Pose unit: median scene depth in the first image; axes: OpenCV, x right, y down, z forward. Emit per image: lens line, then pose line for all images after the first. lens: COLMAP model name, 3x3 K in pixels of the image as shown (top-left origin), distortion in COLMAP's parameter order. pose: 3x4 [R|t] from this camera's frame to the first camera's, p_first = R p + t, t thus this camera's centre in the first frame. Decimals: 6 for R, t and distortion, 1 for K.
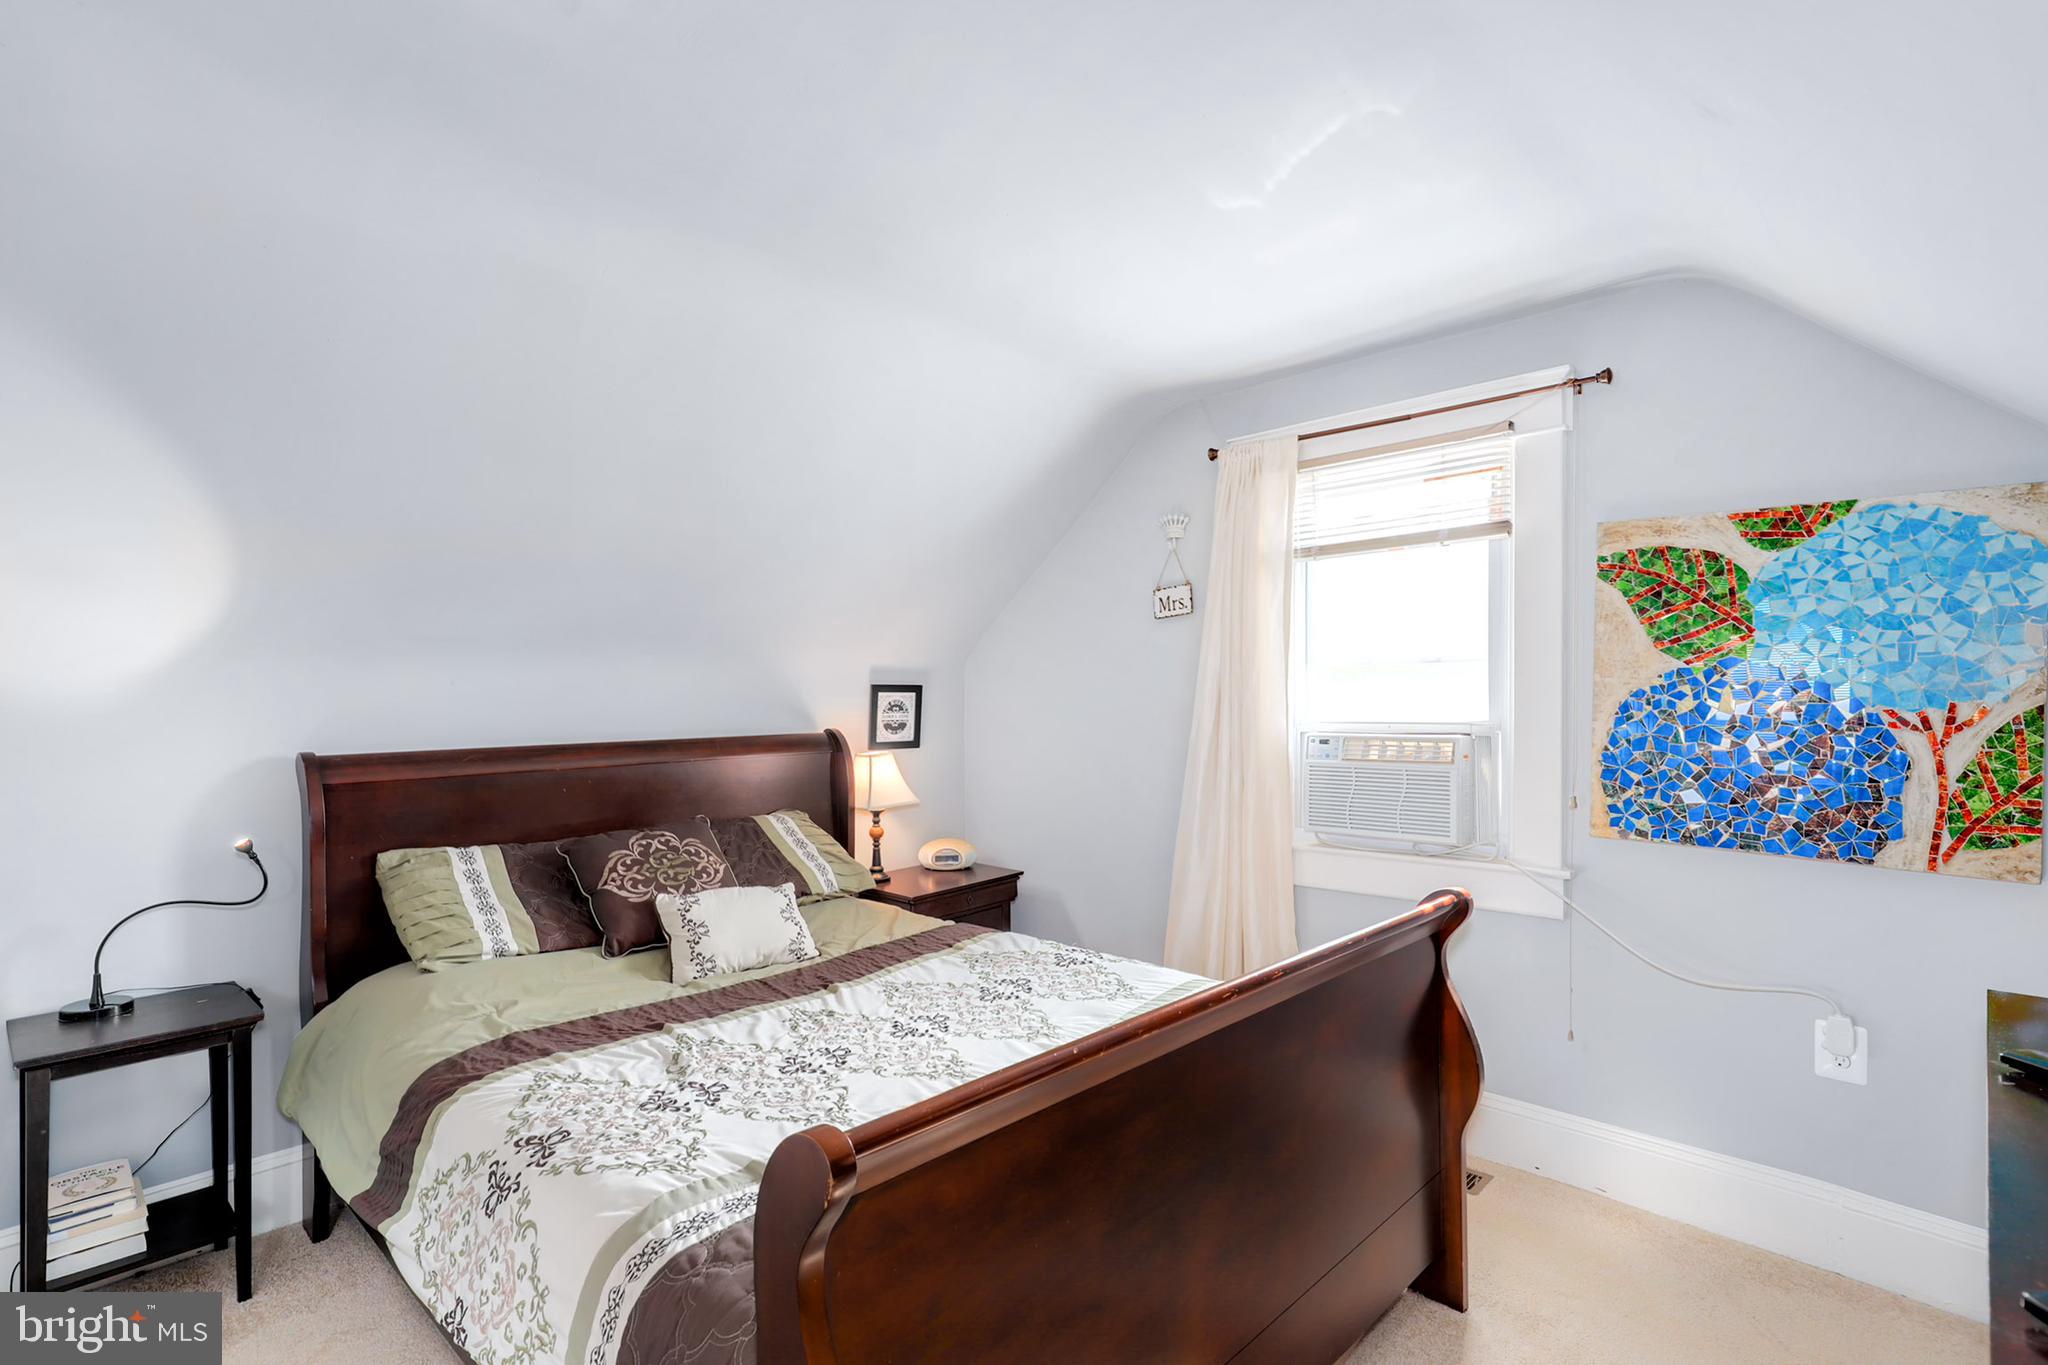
lens RADIAL K [[980.9, 0, 1024.0], [0, 980.9, 682.5], [0, 0, 1]] dist [0.016274, 0.000958]
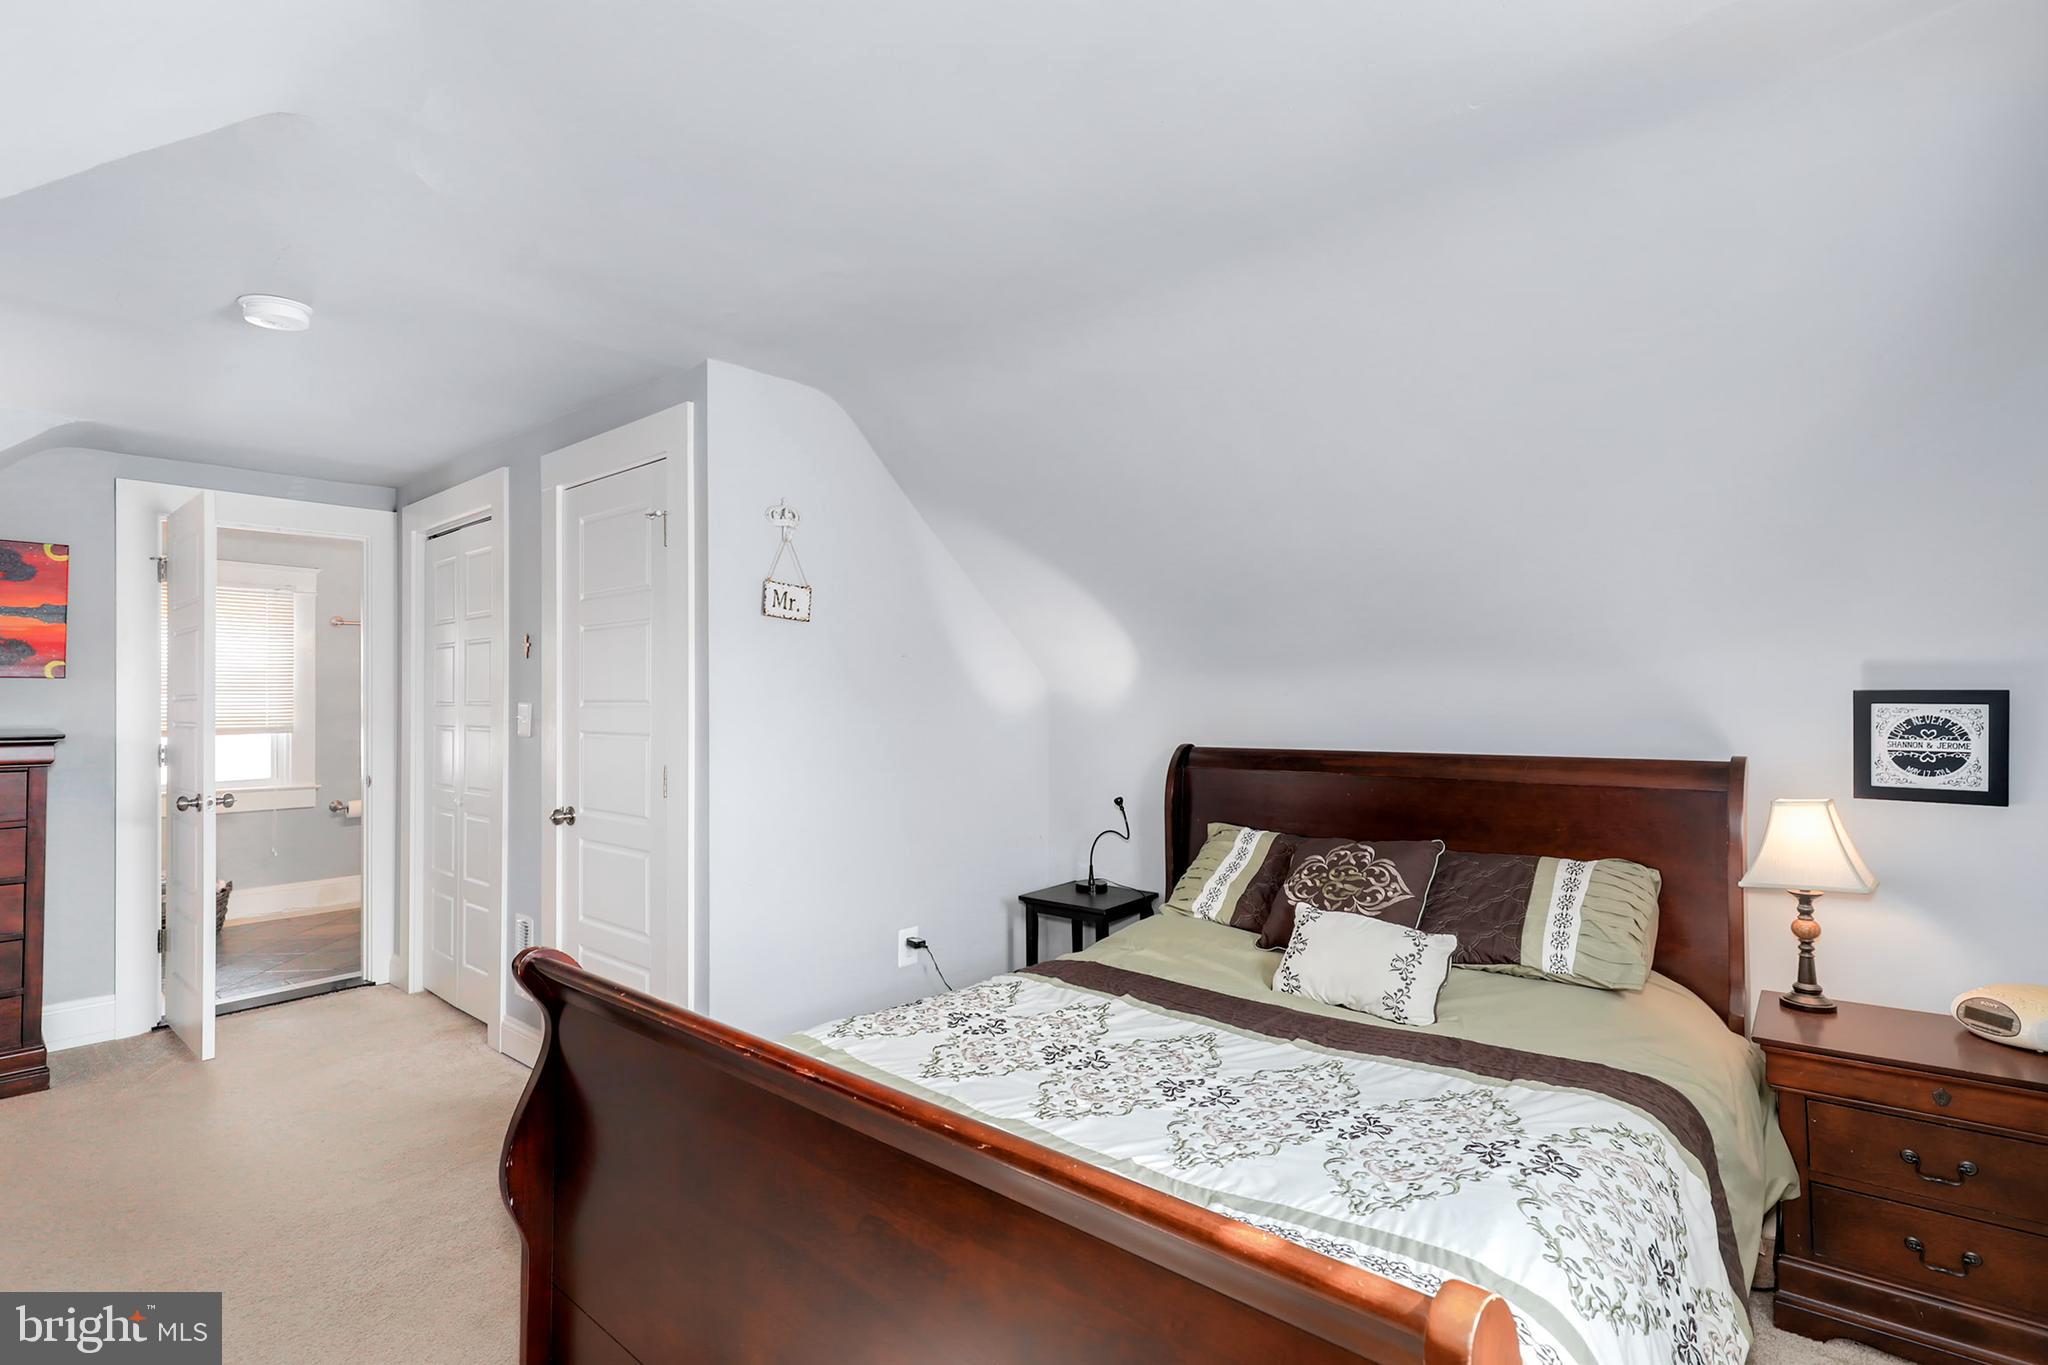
lens RADIAL K [[930.0, 0, 1023.0], [0, 930.0, 697.0], [0, 0, 1]] dist [0.008041, 0.000179]
pose [[0.073651, -0.009196, -0.997242, 0.459147], [0.007790, 0.999932, -0.008645, 0.008377], [0.997254, -0.007132, 0.073717, 0.526706]]
